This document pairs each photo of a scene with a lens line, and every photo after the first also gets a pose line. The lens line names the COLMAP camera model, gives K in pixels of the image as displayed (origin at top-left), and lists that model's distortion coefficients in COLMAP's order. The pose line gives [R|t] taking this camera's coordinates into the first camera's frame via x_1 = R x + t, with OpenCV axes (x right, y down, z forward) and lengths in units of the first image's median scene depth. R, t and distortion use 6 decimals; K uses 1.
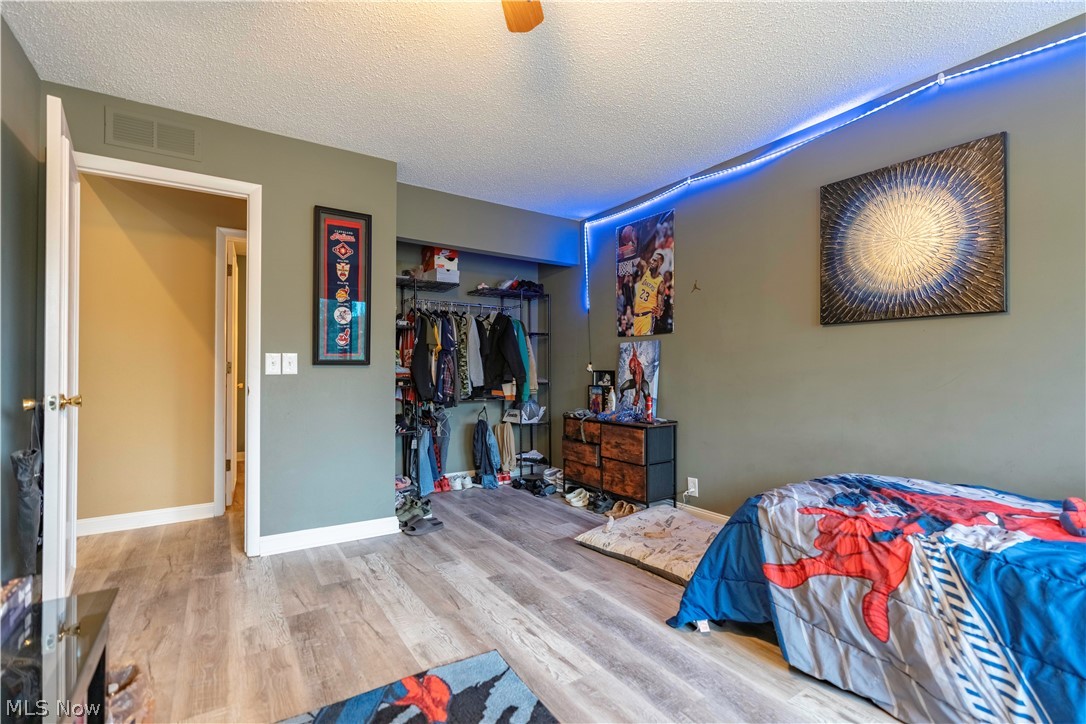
lens RADIAL K [[485.1, 0, 542.2], [0, 485.1, 364.3], [0, 0, 1]] dist [-0.007286, 0.000175]
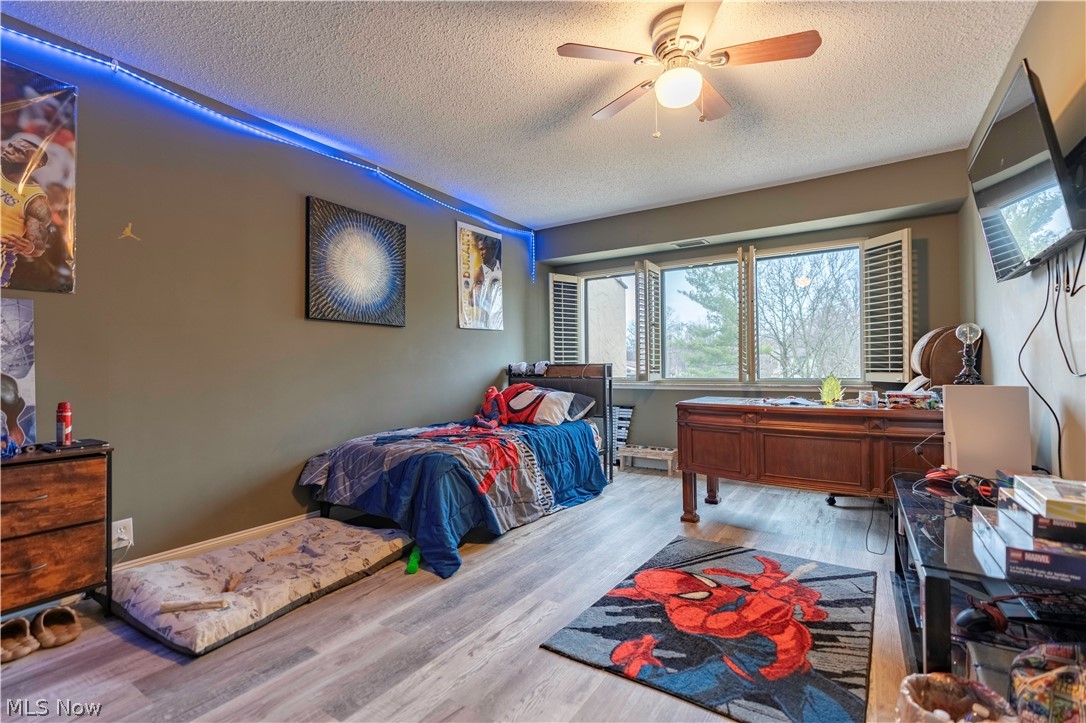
lens RADIAL K [[485.1, 0, 542.2], [0, 485.1, 363.8], [0, 0, 1]] dist [-0.007286, 0.000175]
pose [[-0.388819, 0.010574, 0.921254, -0.752916], [-0.006077, 0.999883, -0.014041, 0.040133], [-0.921294, -0.011058, -0.388709, 1.058255]]
